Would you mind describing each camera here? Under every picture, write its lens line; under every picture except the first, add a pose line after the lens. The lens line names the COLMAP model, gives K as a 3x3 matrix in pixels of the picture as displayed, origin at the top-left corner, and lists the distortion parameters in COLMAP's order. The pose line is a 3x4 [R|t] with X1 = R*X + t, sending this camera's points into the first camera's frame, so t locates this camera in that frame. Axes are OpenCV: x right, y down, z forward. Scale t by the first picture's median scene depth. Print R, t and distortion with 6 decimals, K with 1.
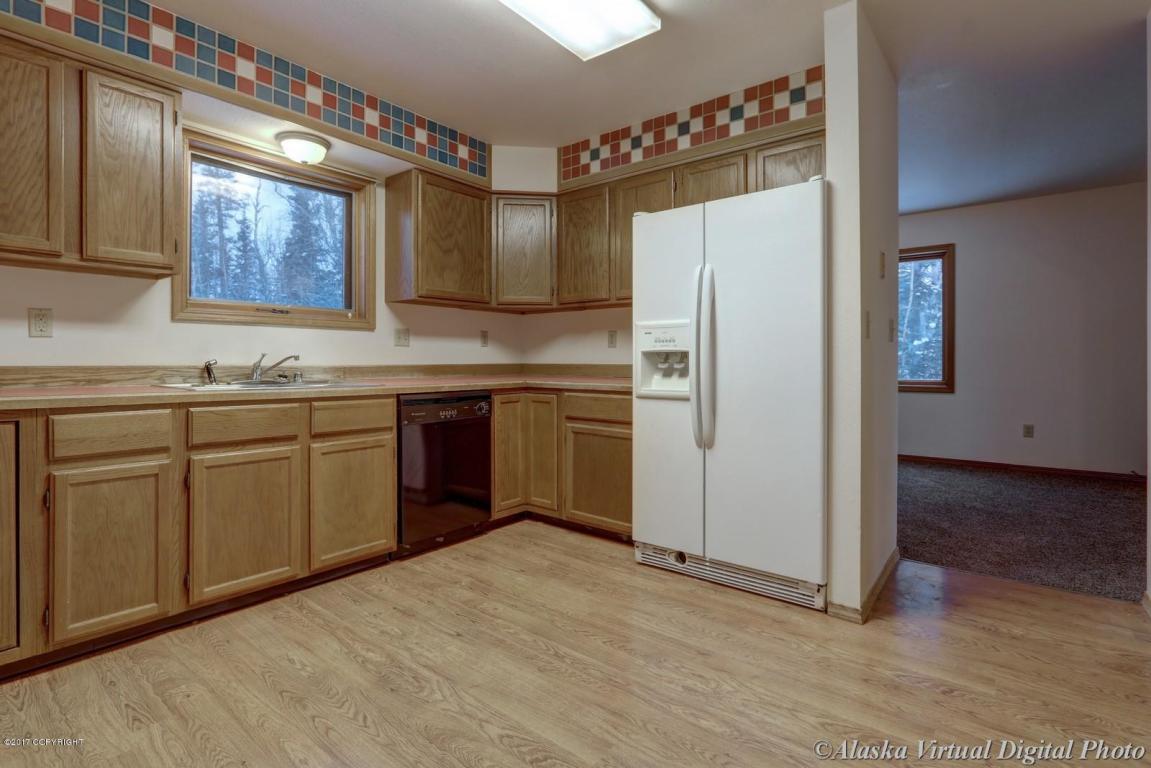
lens RADIAL K [[546.0, 0, 577.3], [0, 546.0, 372.5], [0, 0, 1]] dist [-0.009799, 0.000142]
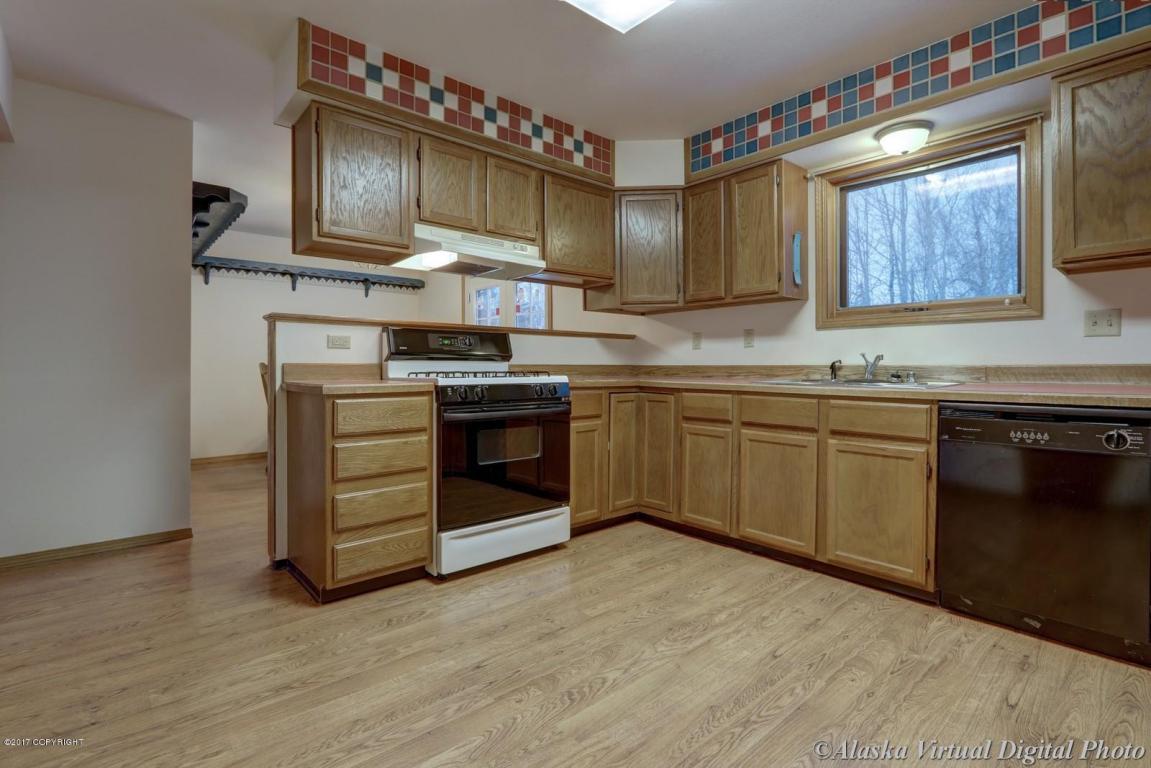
lens RADIAL K [[546.0, 0, 577.2], [0, 546.0, 373.8], [0, 0, 1]] dist [-0.009799, 0.000142]
pose [[-0.174000, 0.015181, -0.984629, 0.639992], [-0.014086, 0.999740, 0.017903, -0.007526], [0.984645, 0.016985, -0.173741, 0.710164]]
